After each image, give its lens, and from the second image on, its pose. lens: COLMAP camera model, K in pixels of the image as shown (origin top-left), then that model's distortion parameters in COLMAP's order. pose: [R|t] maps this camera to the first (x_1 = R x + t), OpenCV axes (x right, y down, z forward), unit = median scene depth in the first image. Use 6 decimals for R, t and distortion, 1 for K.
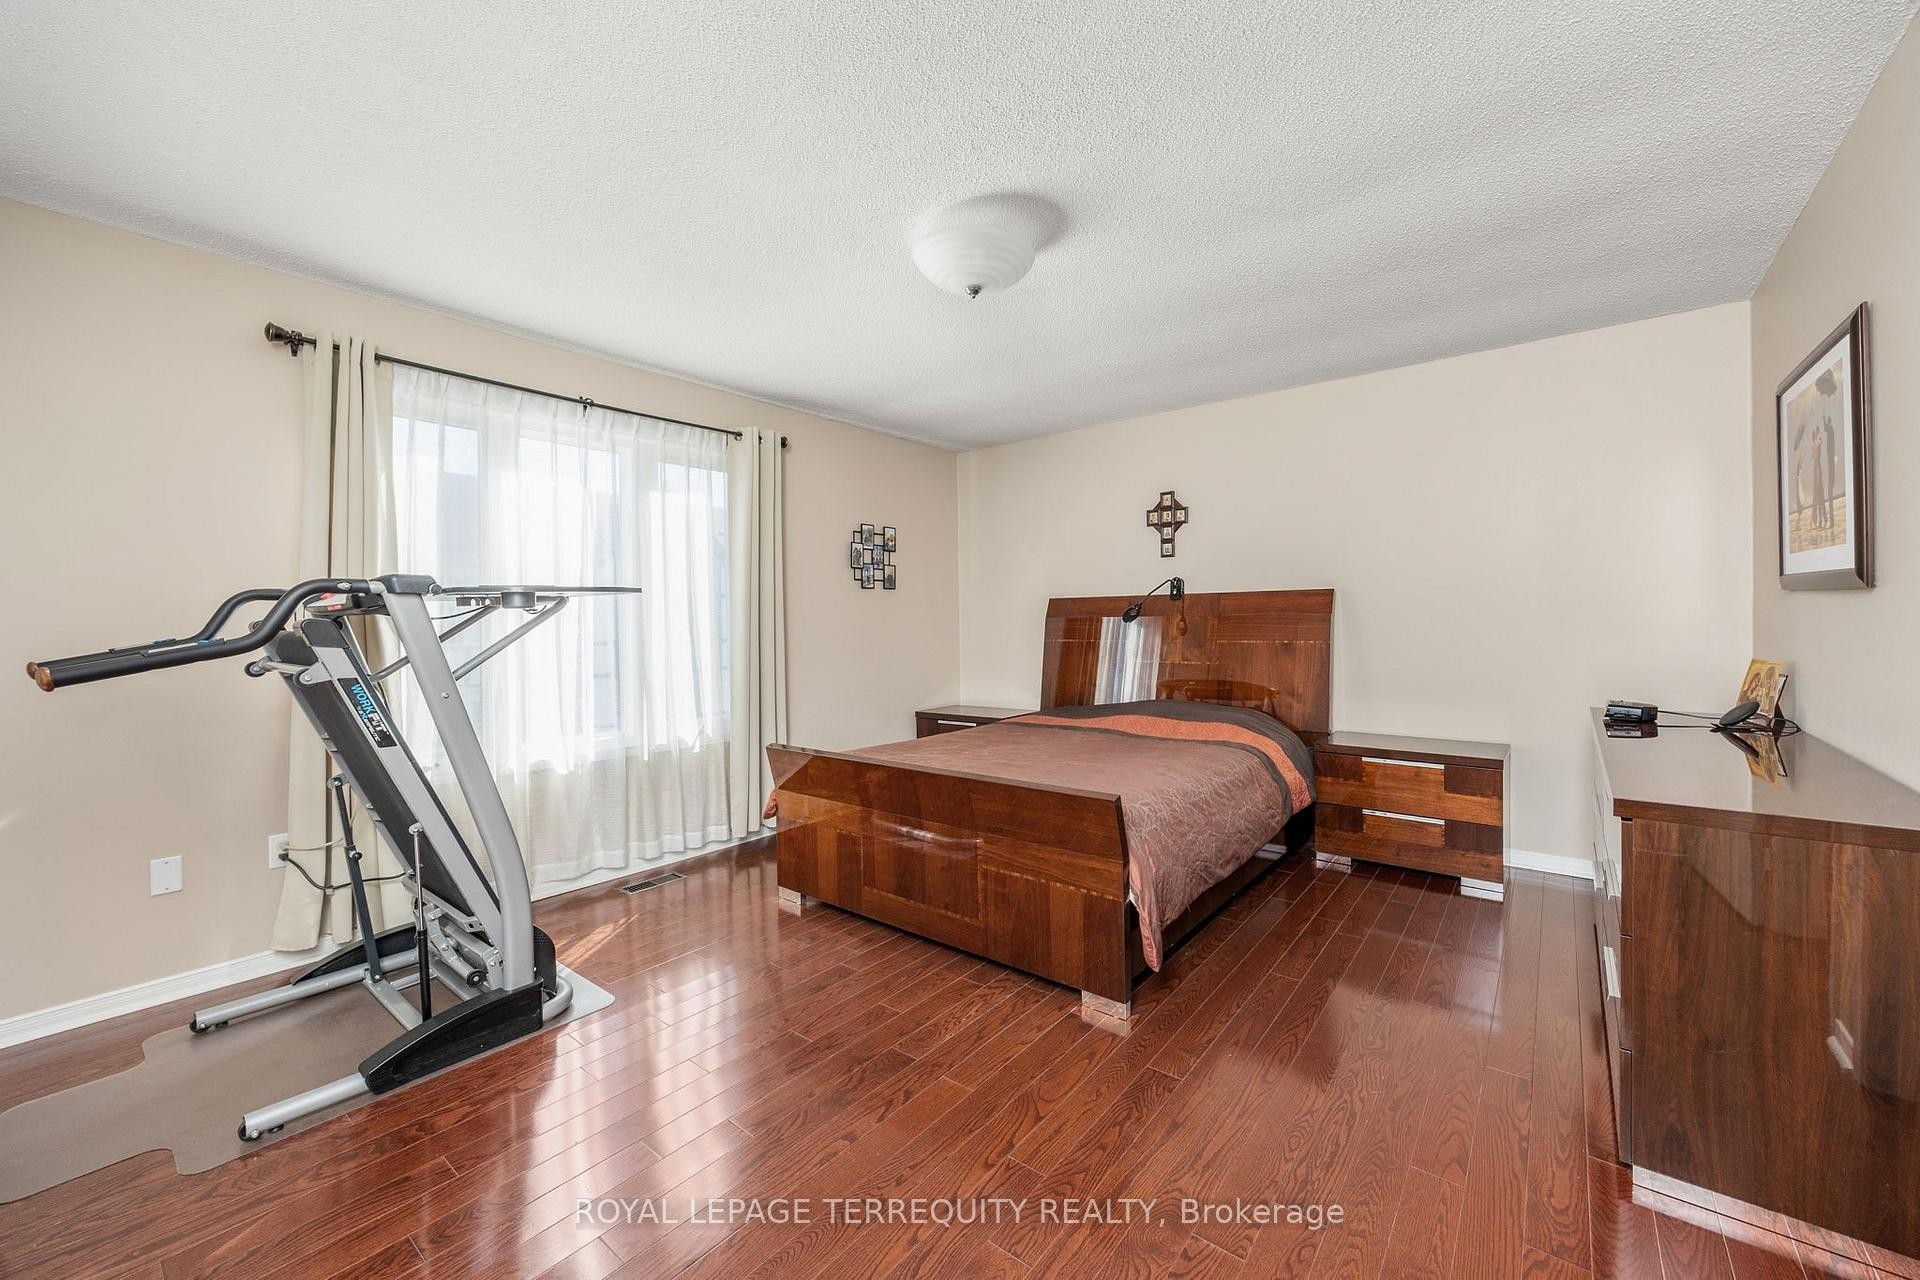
lens RADIAL K [[744.6, 0, 966.7], [0, 744.6, 630.8], [0, 0, 1]] dist [0.001023, -0.000036]
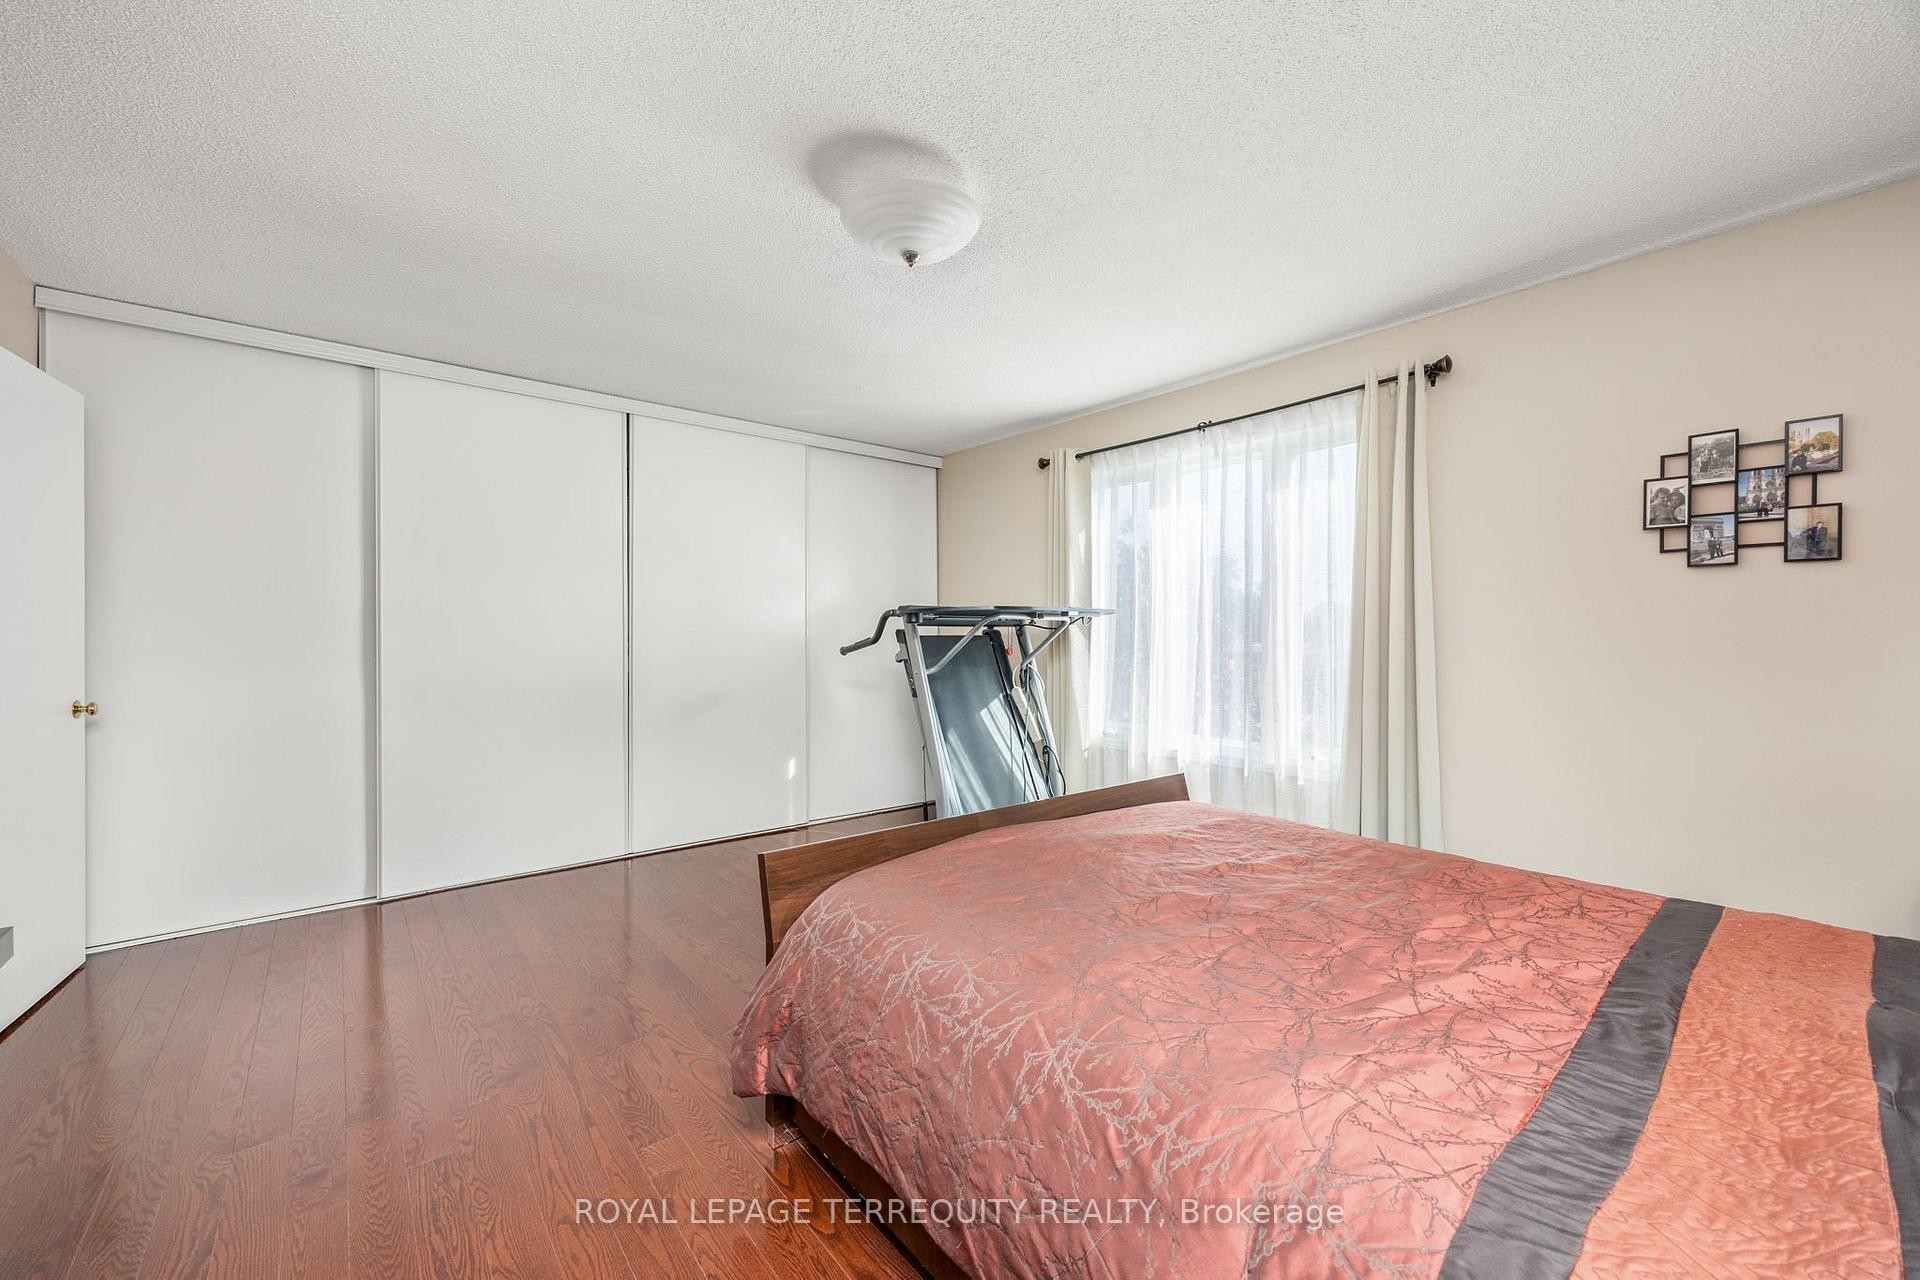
lens RADIAL K [[744.6, 0, 966.7], [0, 744.6, 630.8], [0, 0, 1]] dist [0.001023, -0.000036]
pose [[-0.195918, 0.010390, -0.980565, 0.528186], [-0.014052, 0.999811, 0.013402, -0.018396], [0.980520, 0.016405, -0.195735, 0.759842]]
